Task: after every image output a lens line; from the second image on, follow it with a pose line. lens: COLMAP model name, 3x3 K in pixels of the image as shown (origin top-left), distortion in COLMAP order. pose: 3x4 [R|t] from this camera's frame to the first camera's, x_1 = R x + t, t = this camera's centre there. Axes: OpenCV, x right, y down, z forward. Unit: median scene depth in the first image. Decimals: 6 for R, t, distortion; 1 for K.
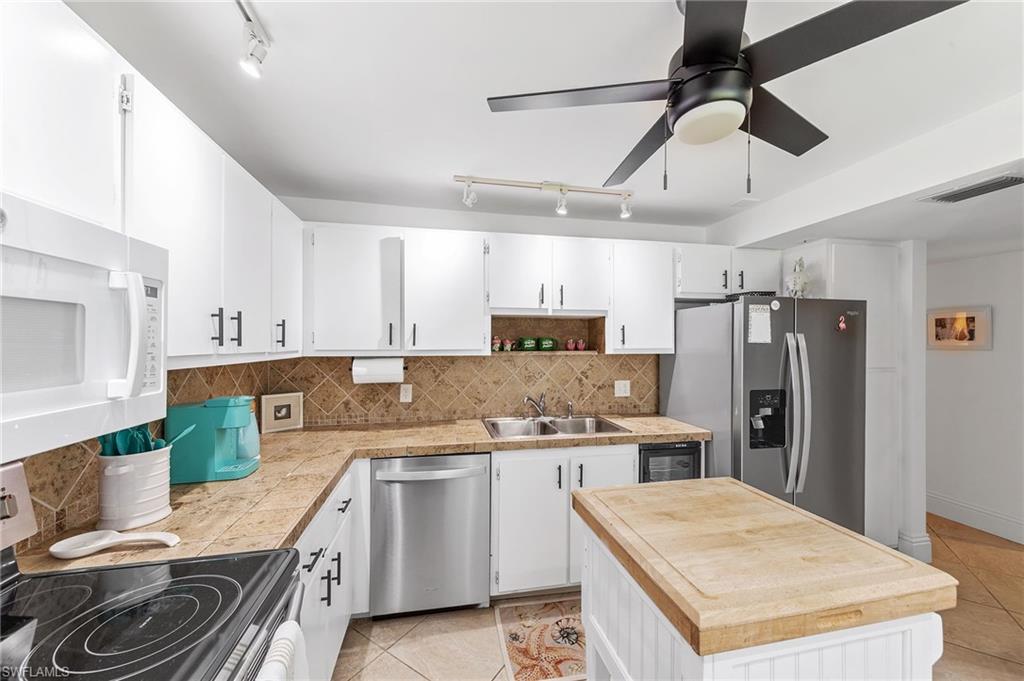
lens RADIAL K [[383.4, 0, 516.1], [0, 383.4, 342.9], [0, 0, 1]] dist [0.003654, -0.000143]
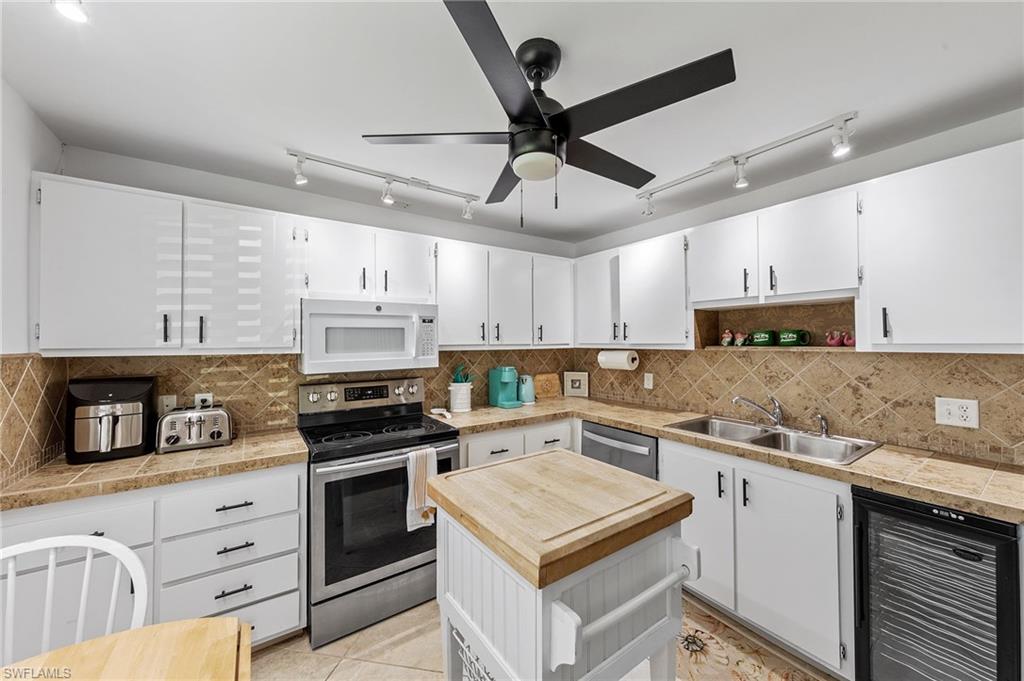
lens RADIAL K [[383.4, 0, 511.5], [0, 383.4, 336.5], [0, 0, 1]] dist [0.003654, -0.000143]
pose [[0.375708, -0.012948, -0.926647, 0.683854], [0.007891, 0.999911, -0.010772, 0.004948], [0.926704, -0.003265, 0.375777, 0.180050]]
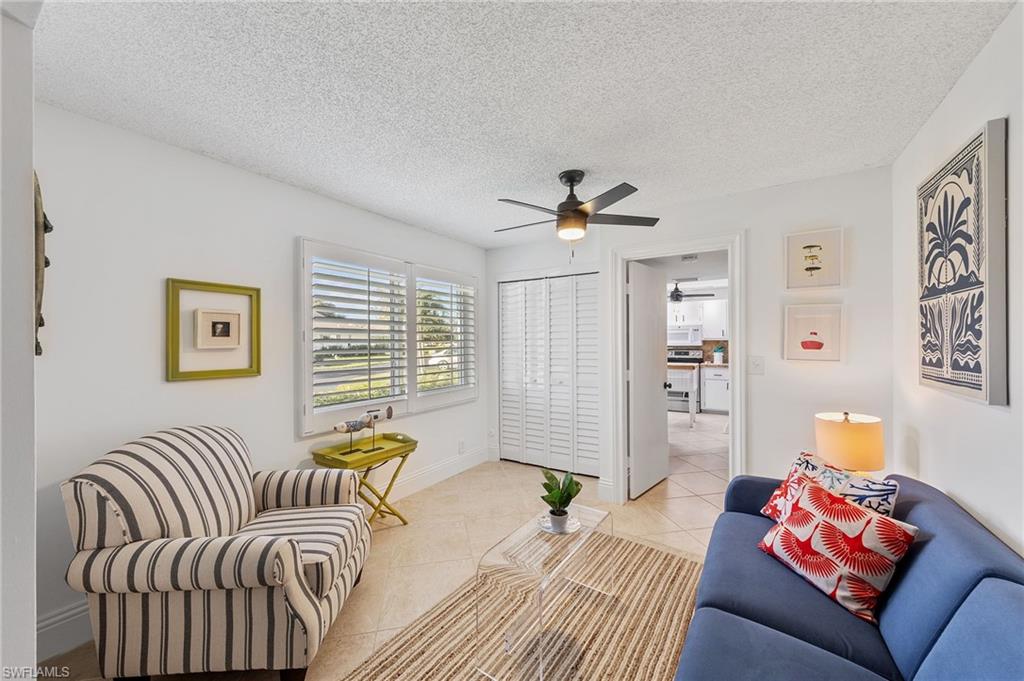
lens RADIAL K [[383.4, 0, 503.3], [0, 383.4, 338.1], [0, 0, 1]] dist [0.003654, -0.000143]
pose [[-0.717705, -0.001655, -0.696345, 2.968854], [0.004791, 0.999962, -0.007314, 0.030274], [0.696331, -0.008585, -0.717670, 1.506610]]
